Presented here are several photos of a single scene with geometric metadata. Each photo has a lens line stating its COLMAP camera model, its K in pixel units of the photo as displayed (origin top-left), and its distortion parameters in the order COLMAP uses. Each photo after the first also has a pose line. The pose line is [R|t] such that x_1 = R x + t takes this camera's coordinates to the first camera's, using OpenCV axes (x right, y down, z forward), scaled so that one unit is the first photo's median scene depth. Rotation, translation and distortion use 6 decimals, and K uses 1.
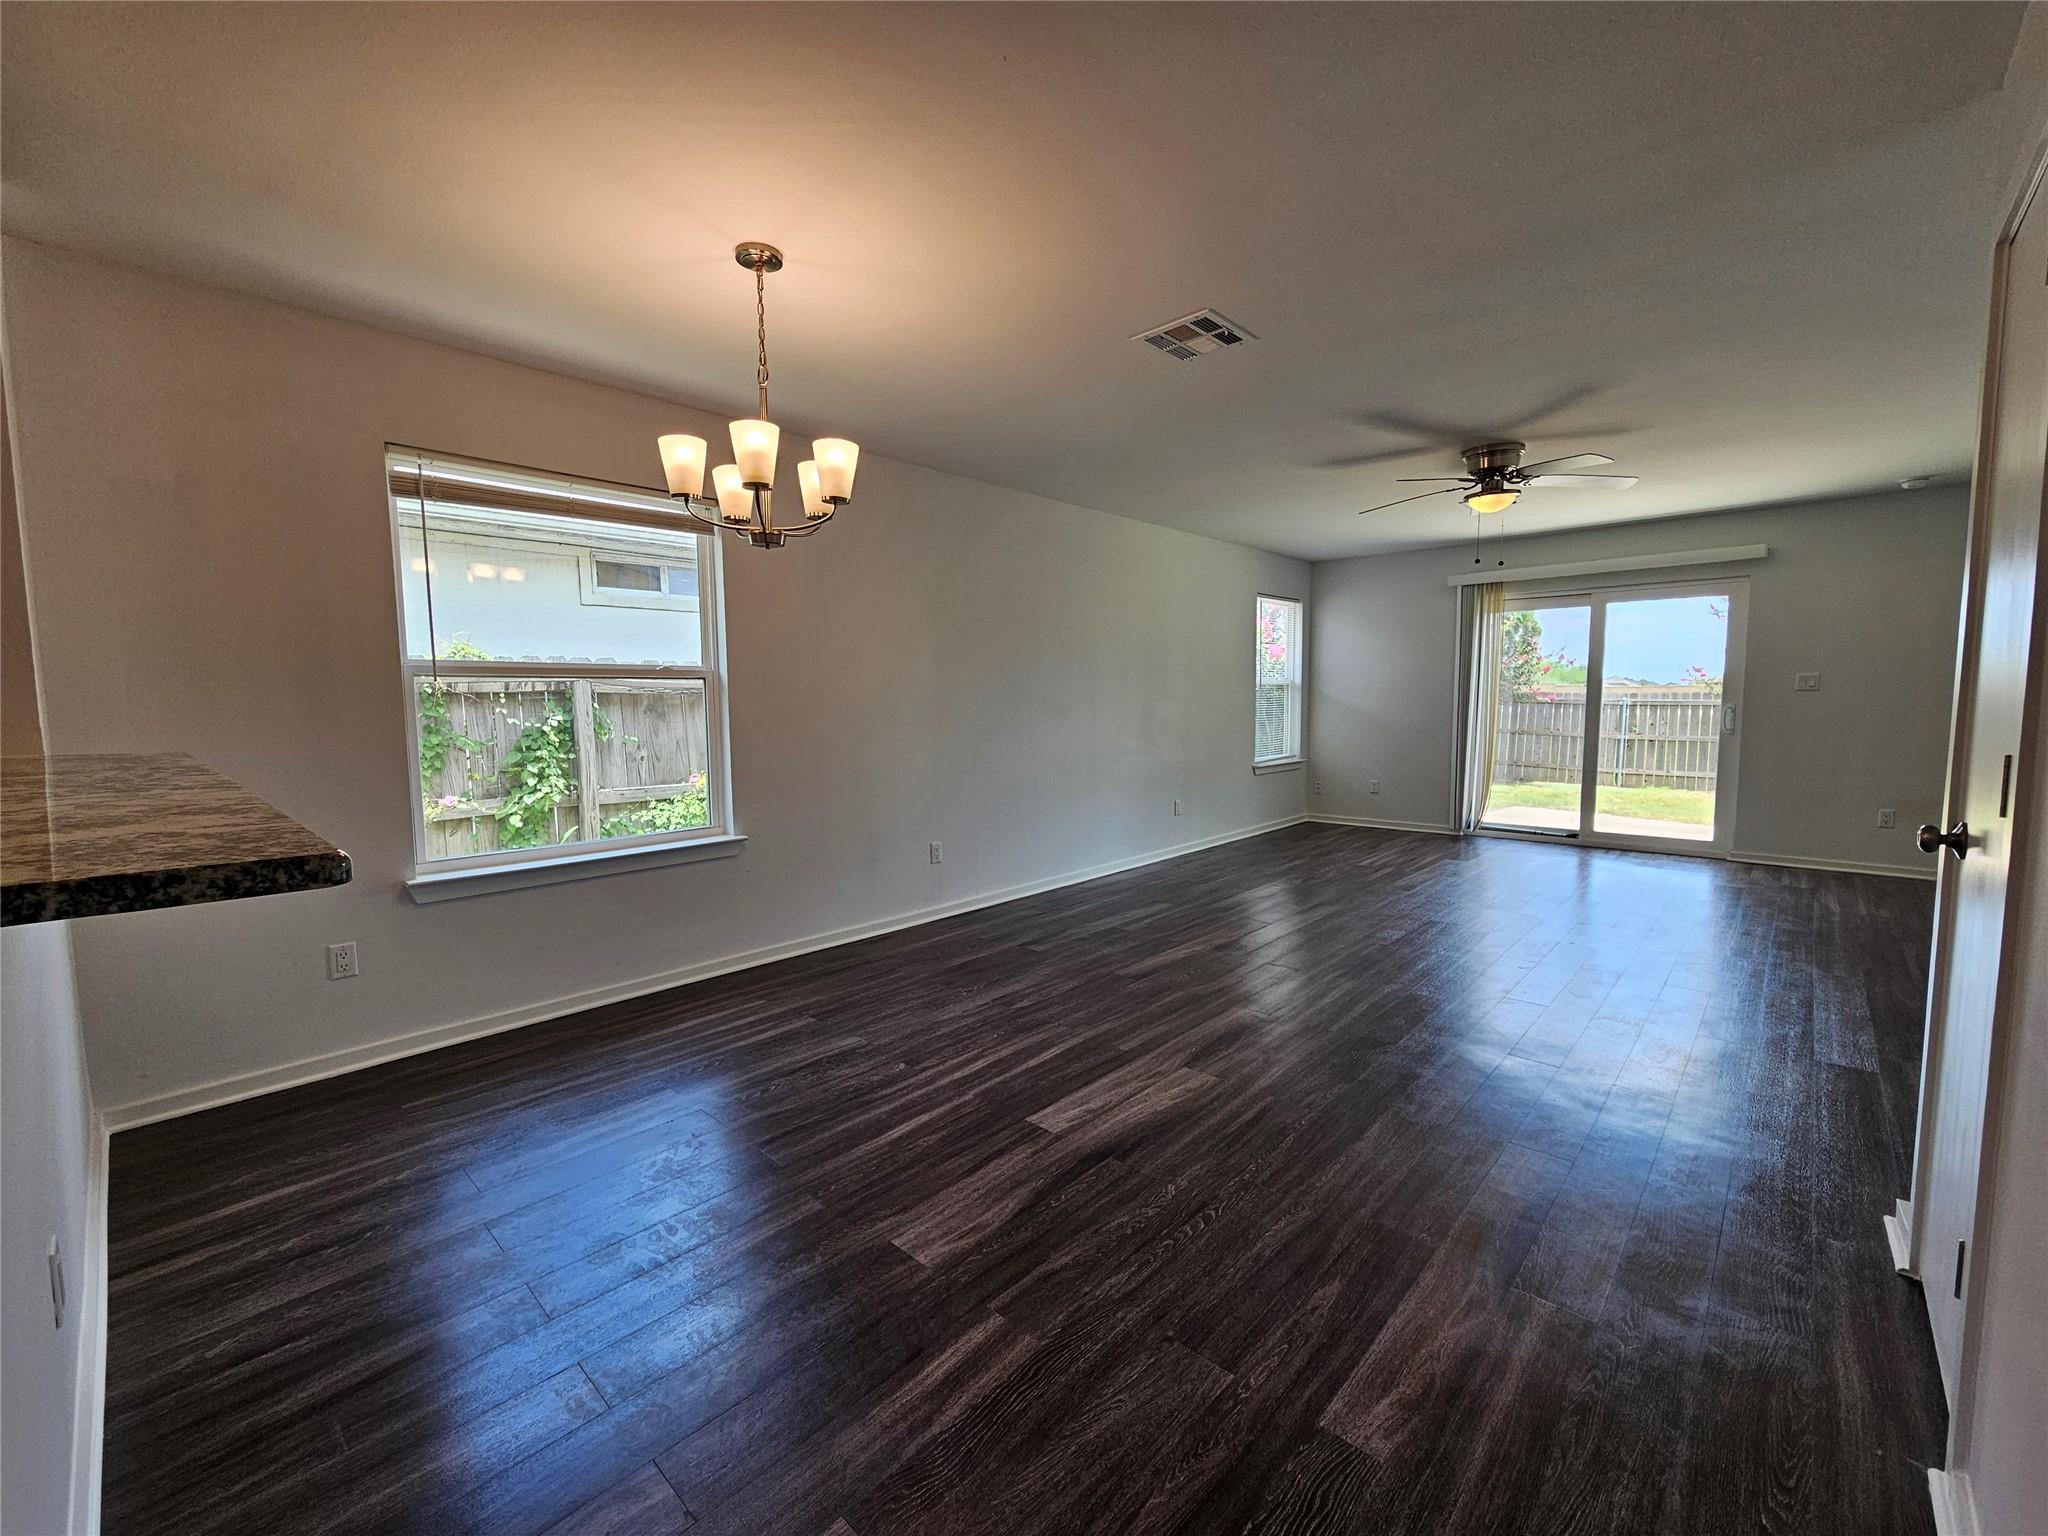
lens RADIAL K [[845.5, 0, 1018.1], [0, 845.5, 772.6], [0, 0, 1]] dist [-0.001235, 0.000084]
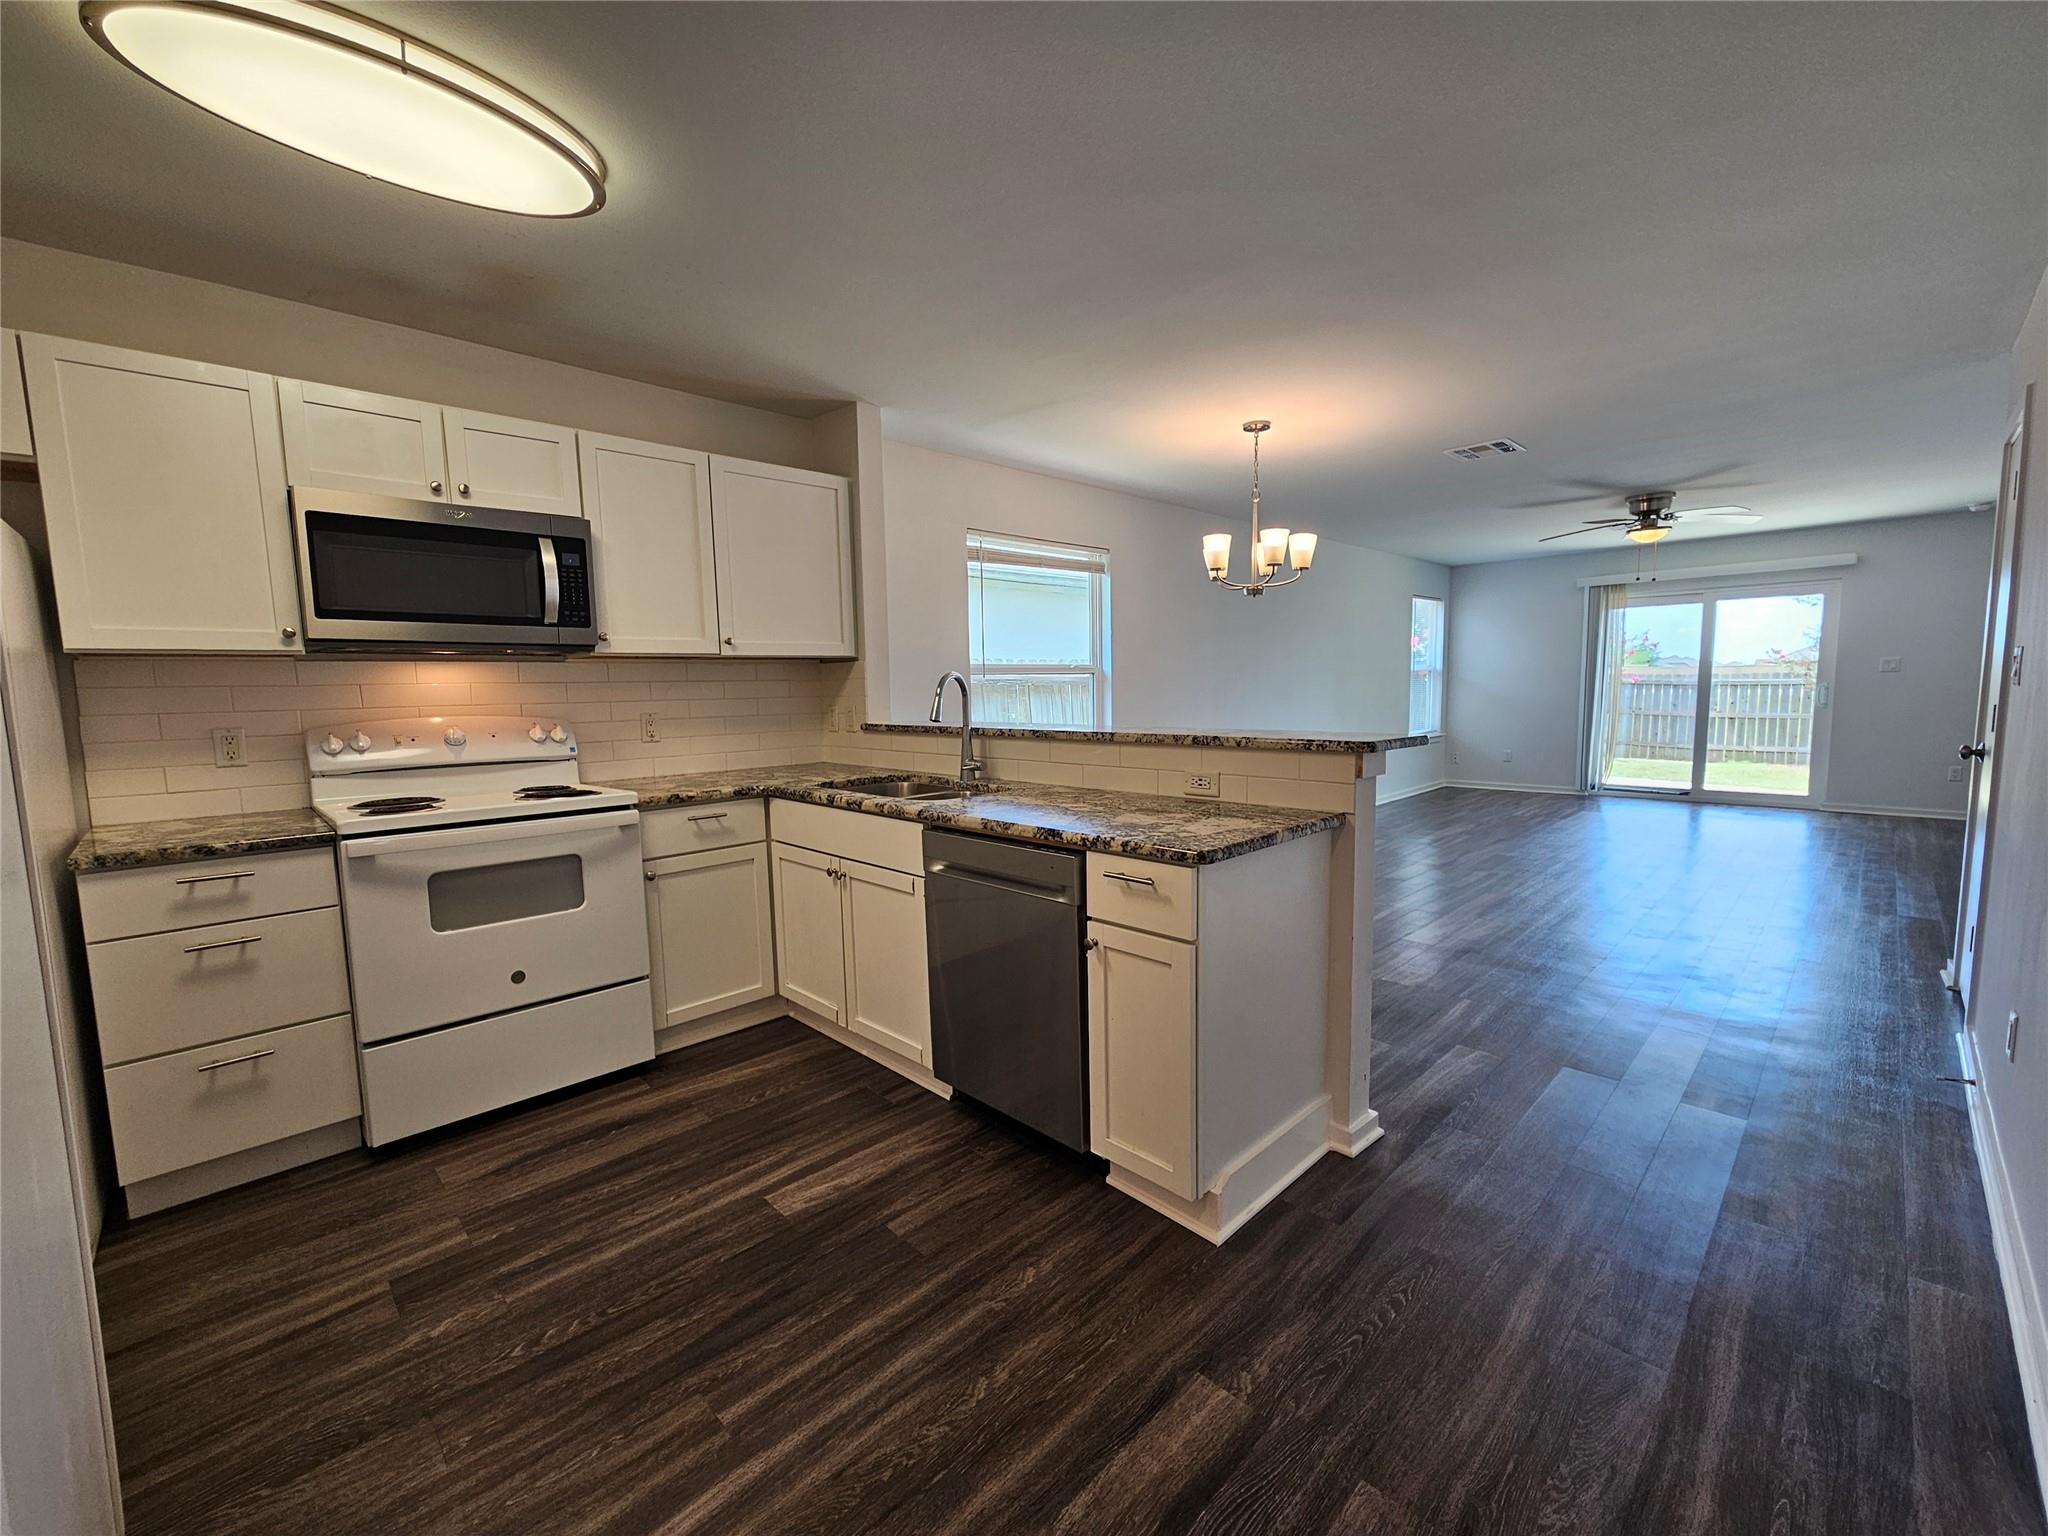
lens RADIAL K [[845.5, 0, 1020.4], [0, 845.5, 774.2], [0, 0, 1]] dist [-0.001235, 0.000084]
pose [[0.999084, -0.006455, -0.042292, -0.345098], [0.007164, 0.999836, 0.016643, 0.028420], [0.042177, -0.016931, 0.998967, -0.352826]]
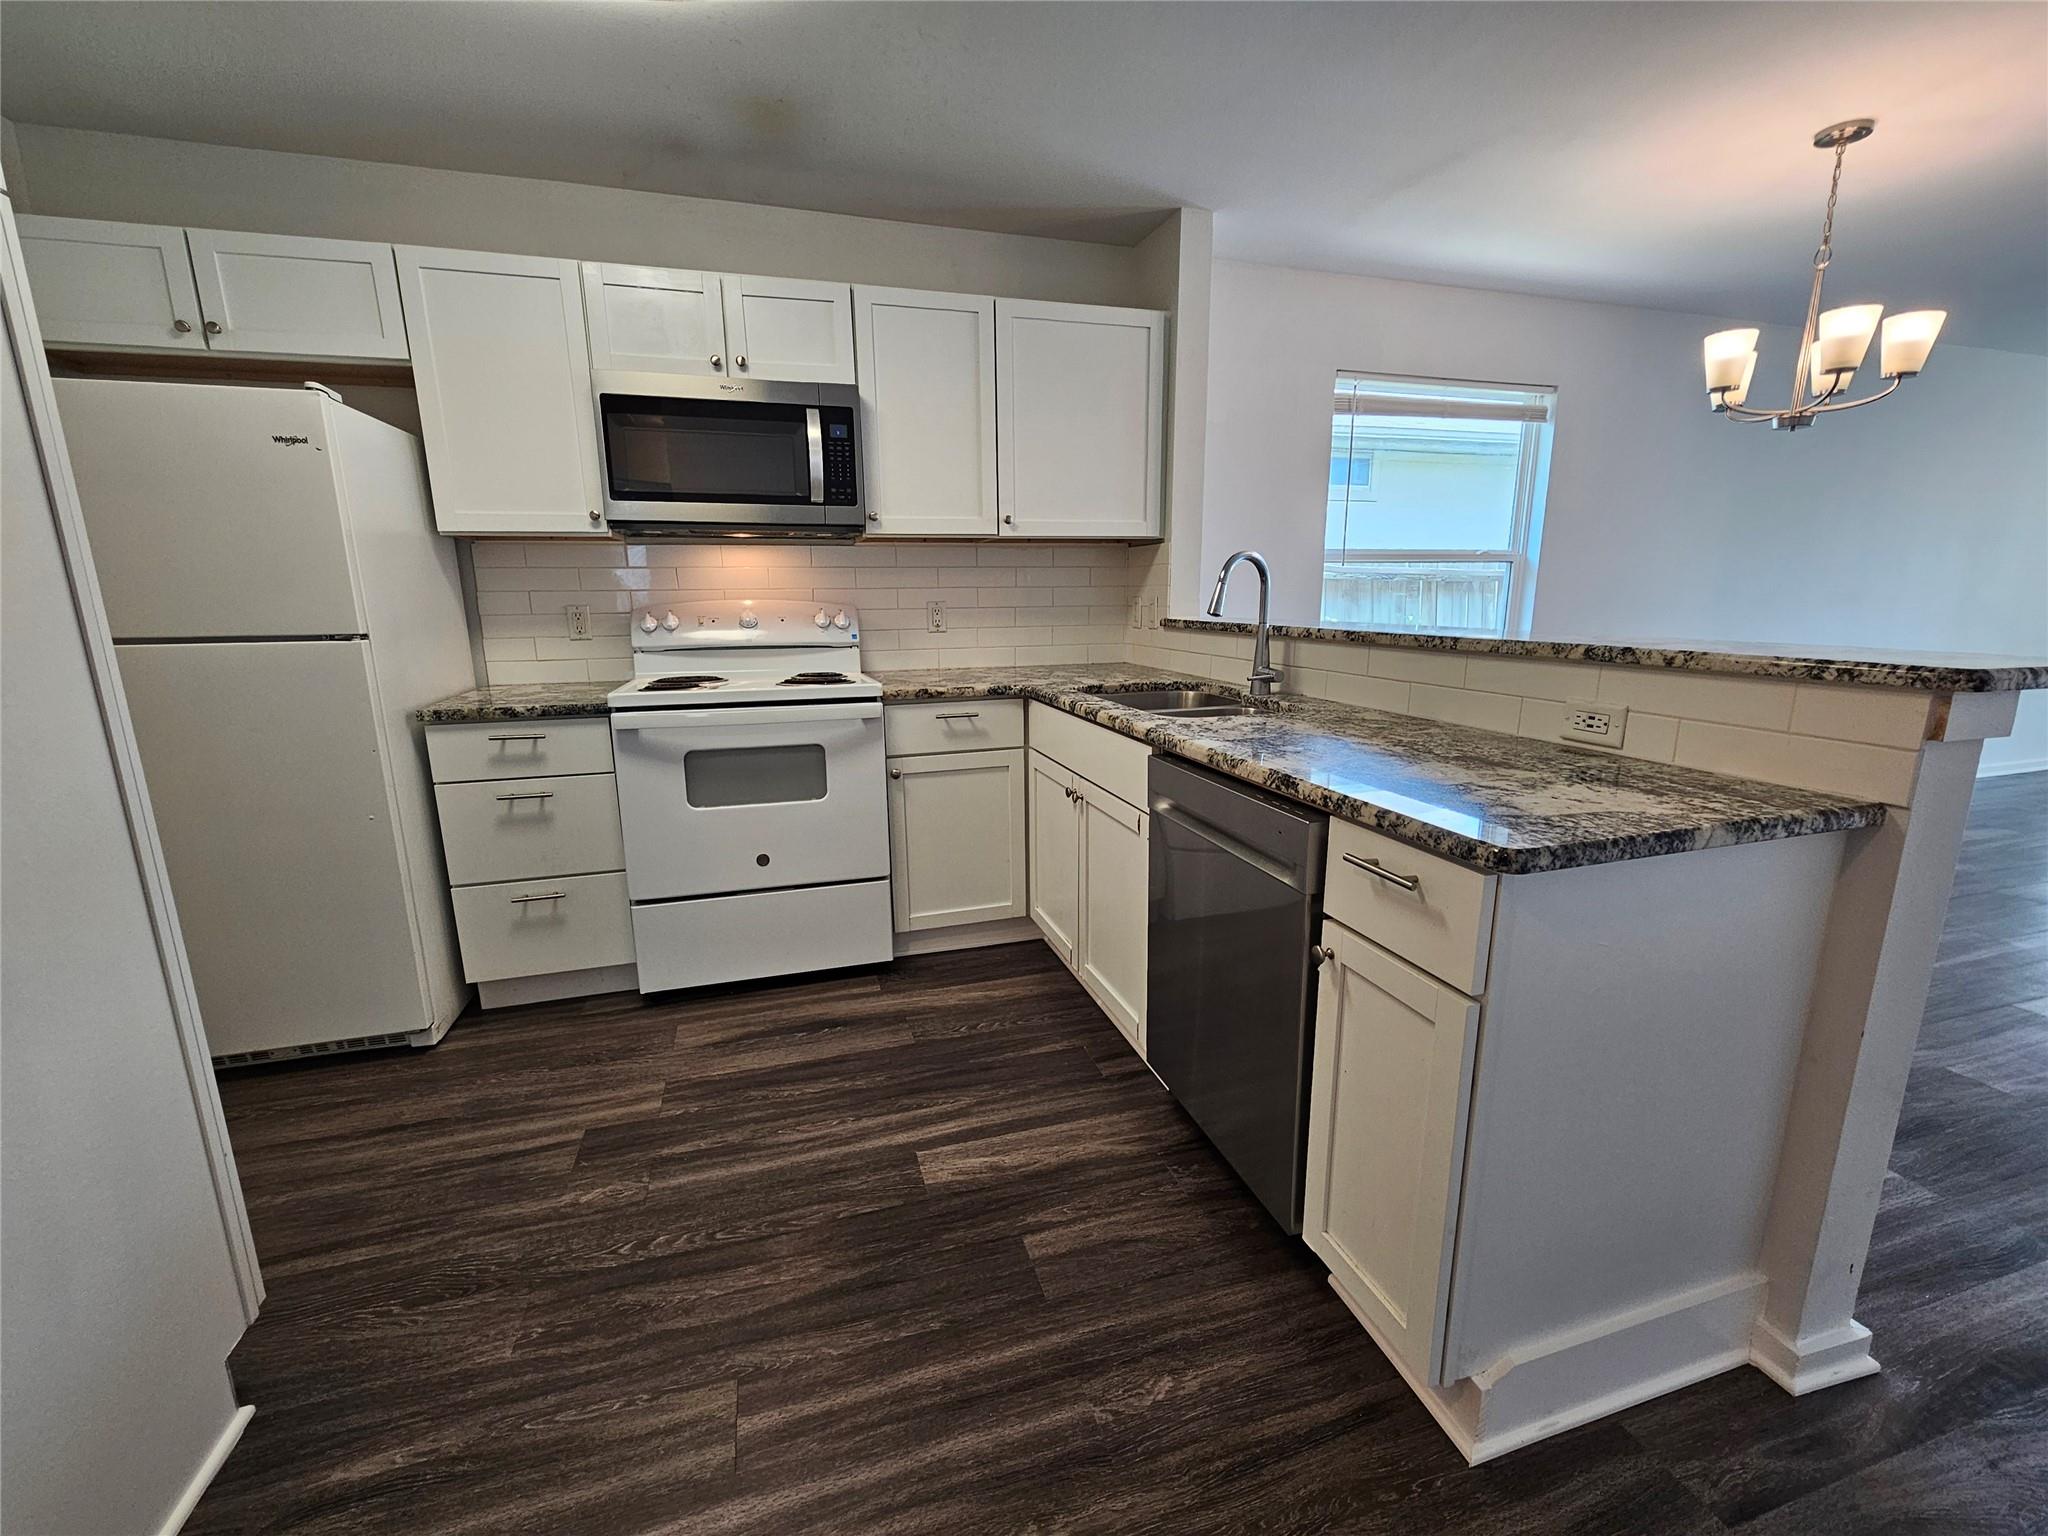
lens RADIAL K [[845.5, 0, 1018.5], [0, 845.5, 773.9], [0, 0, 1]] dist [-0.001235, 0.000084]
pose [[0.866225, 0.105139, -0.488467, -0.285940], [-0.042245, 0.989521, 0.138072, 0.027126], [0.497865, -0.098967, 0.861589, -0.216302]]
